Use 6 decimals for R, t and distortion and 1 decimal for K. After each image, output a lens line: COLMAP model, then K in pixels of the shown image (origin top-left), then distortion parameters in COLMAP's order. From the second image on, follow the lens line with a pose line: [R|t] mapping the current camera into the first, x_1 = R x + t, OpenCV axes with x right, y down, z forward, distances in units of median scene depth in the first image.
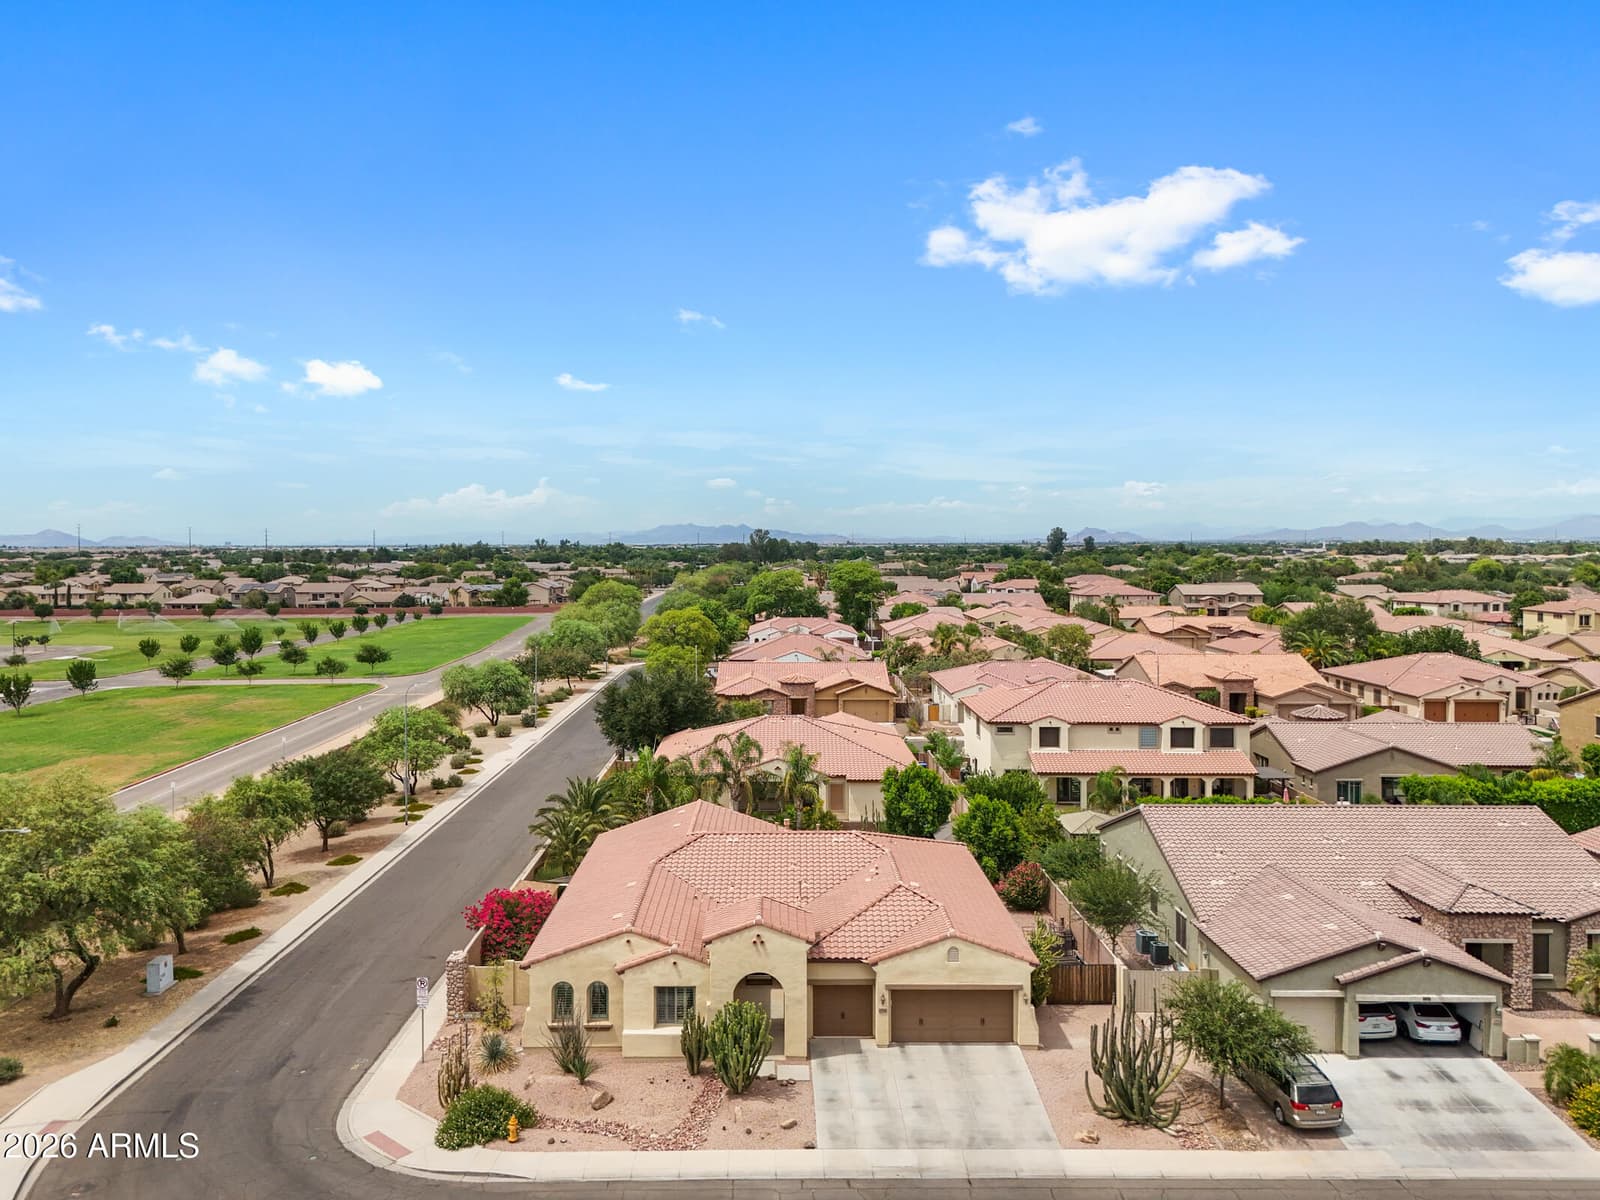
lens RADIAL K [[1284.9, 0, 776.8], [0, 1284.9, 559.5], [0, 0, 1]] dist [0.077122, -0.071238]
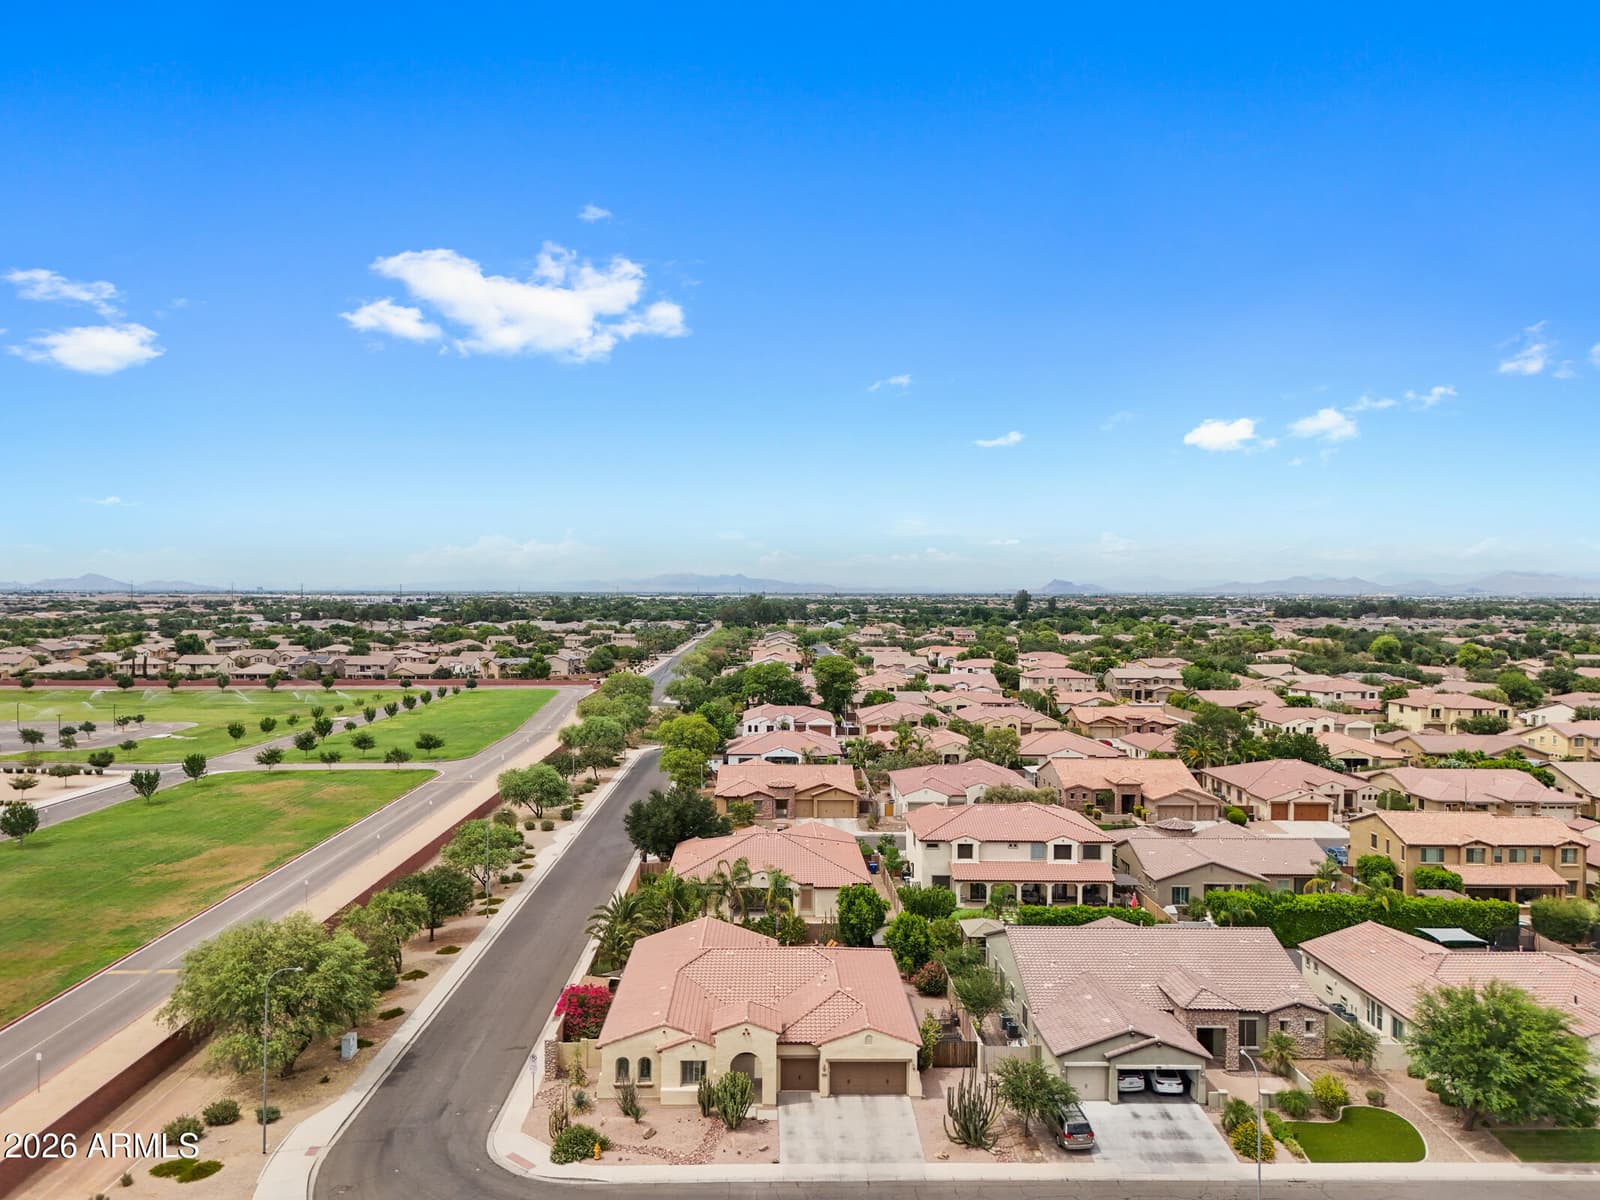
lens RADIAL K [[1181.5, 0, 796.2], [0, 1181.5, 607.6], [0, 0, 1]] dist [0.065342, -0.056857]
pose [[0.999723, 0.008451, 0.021965, 0.009405], [-0.008424, 0.999964, -0.001347, -0.203205], [-0.021976, 0.001161, 0.999758, -0.420321]]
